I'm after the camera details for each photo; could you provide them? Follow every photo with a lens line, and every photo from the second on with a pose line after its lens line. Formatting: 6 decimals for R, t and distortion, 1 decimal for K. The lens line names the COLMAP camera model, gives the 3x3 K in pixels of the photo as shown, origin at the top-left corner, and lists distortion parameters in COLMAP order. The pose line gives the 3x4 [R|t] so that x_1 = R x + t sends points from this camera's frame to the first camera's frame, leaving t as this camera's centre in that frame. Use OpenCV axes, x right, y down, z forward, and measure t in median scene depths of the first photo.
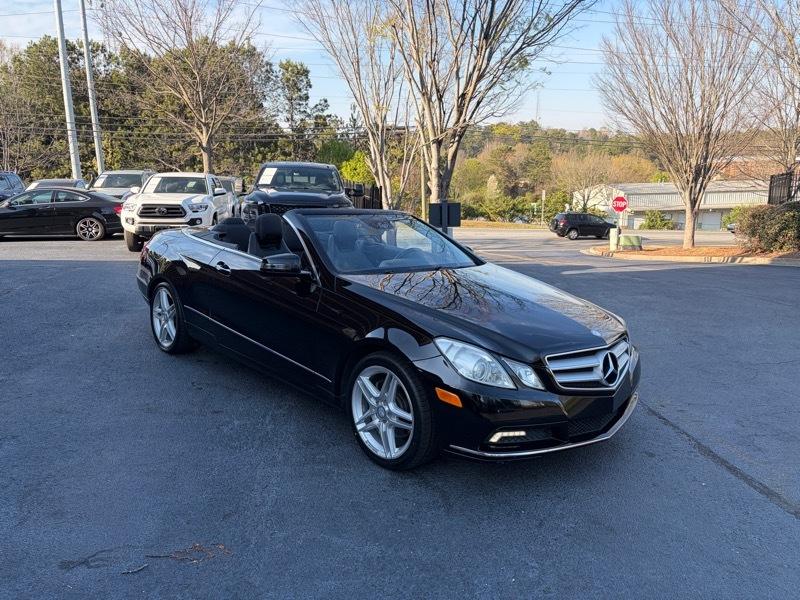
lens RADIAL K [[604.0, 0, 403.8], [0, 604.0, 298.5], [0, 0, 1]] dist [0.039911, -0.045607]
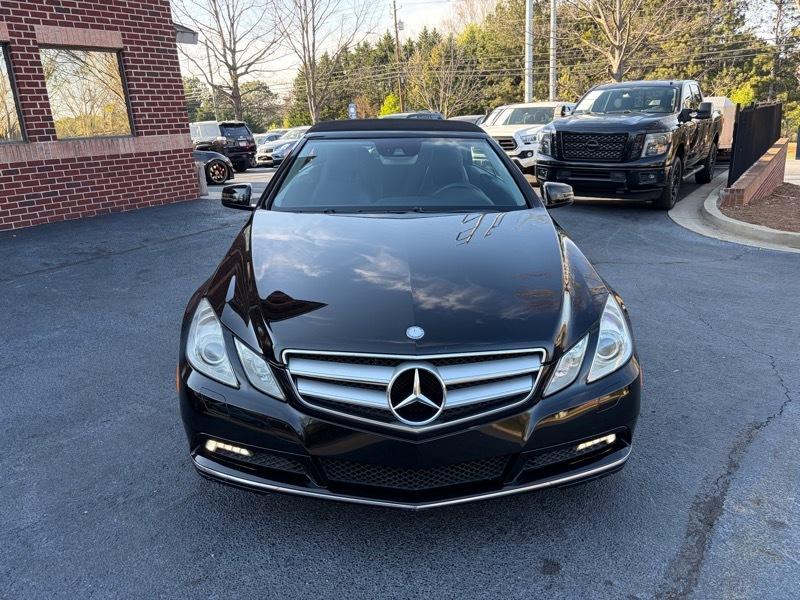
lens RADIAL K [[605.8, 0, 394.6], [0, 605.8, 295.0], [0, 0, 1]] dist [0.035559, -0.040818]
pose [[0.737787, 0.149542, -0.658261, 0.174288], [-0.084654, 0.987951, 0.129559, -0.013691], [0.669705, -0.039863, 0.741557, 0.140315]]
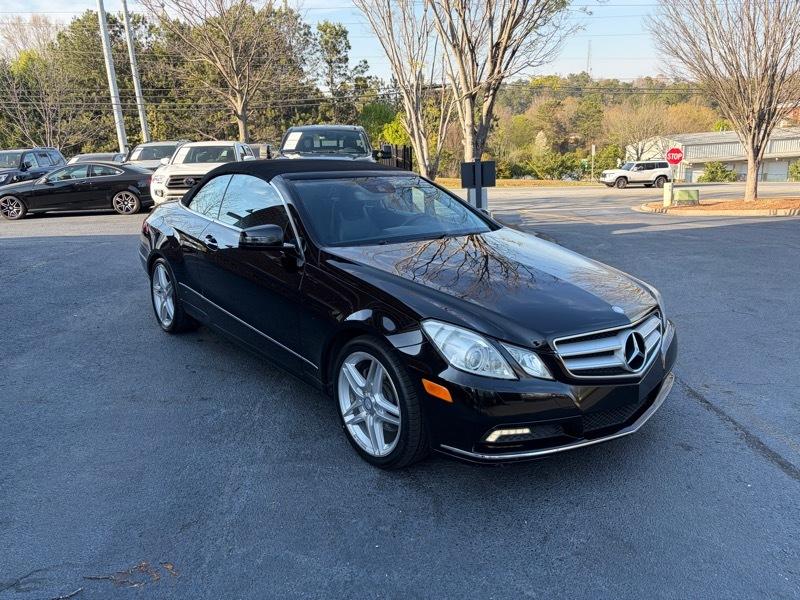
lens RADIAL K [[606.4, 0, 403.6], [0, 606.4, 298.1], [0, 0, 1]] dist [0.033058, -0.036606]
pose [[0.996491, -0.021050, -0.081011, 0.022607], [0.025762, 0.998009, 0.057562, -0.003855], [0.079638, -0.059447, 0.995050, 0.034454]]
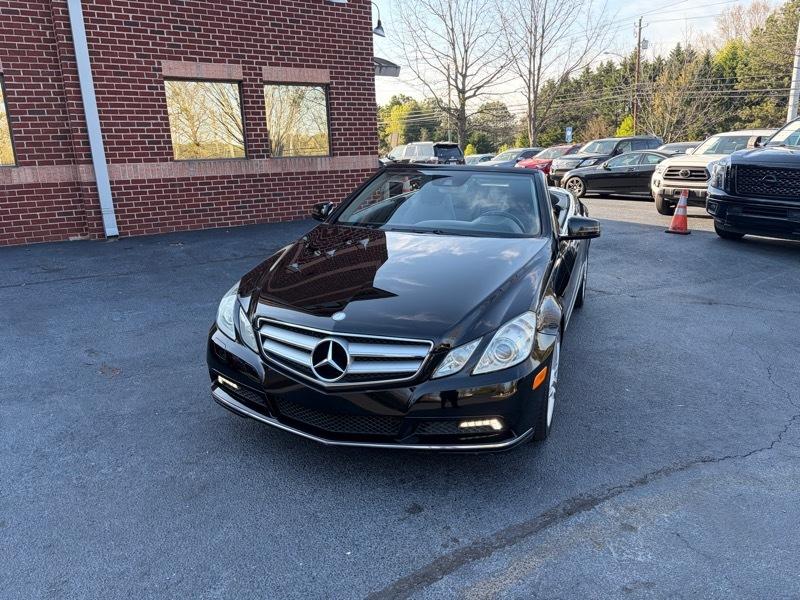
lens RADIAL K [[605.2, 0, 400.0], [0, 605.2, 300.0], [0, 0, 1]] dist [0.039998, -0.045442]
pose [[0.448545, 0.203663, -0.870246, 0.269487], [-0.153400, 0.976785, 0.149531, -0.025180], [0.880497, 0.066424, 0.469374, 0.175382]]
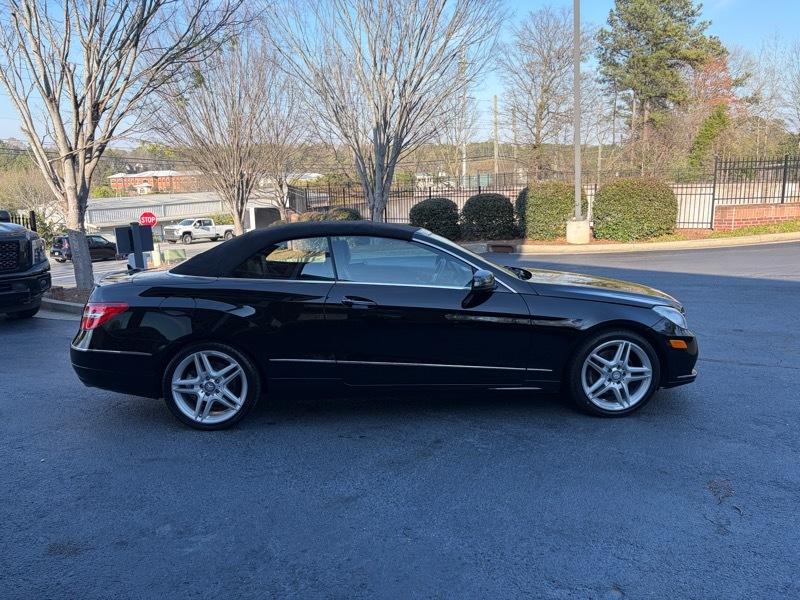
lens RADIAL K [[605.8, 0, 394.6], [0, 605.8, 295.0], [0, 0, 1]] dist [0.035559, -0.040818]
pose [[0.655135, -0.155254, 0.739388, -0.325834], [0.176036, 0.983090, 0.050449, -0.033404], [-0.734717, 0.097108, 0.671387, 0.116533]]
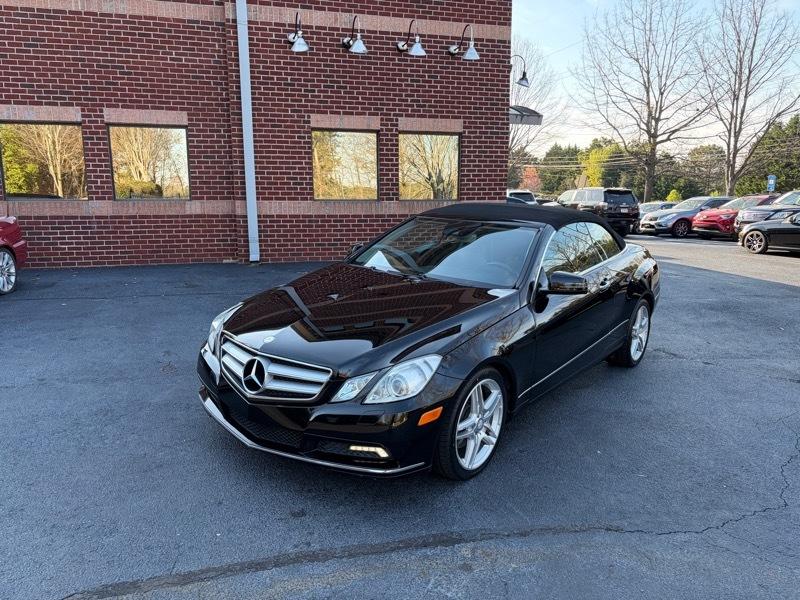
lens RADIAL K [[605.8, 0, 394.6], [0, 605.8, 295.0], [0, 0, 1]] dist [0.035559, -0.040818]
pose [[0.139681, 0.166425, -0.976111, 0.325830], [-0.203157, 0.969621, 0.136247, -0.046907], [0.969132, 0.179273, 0.169248, 0.259139]]
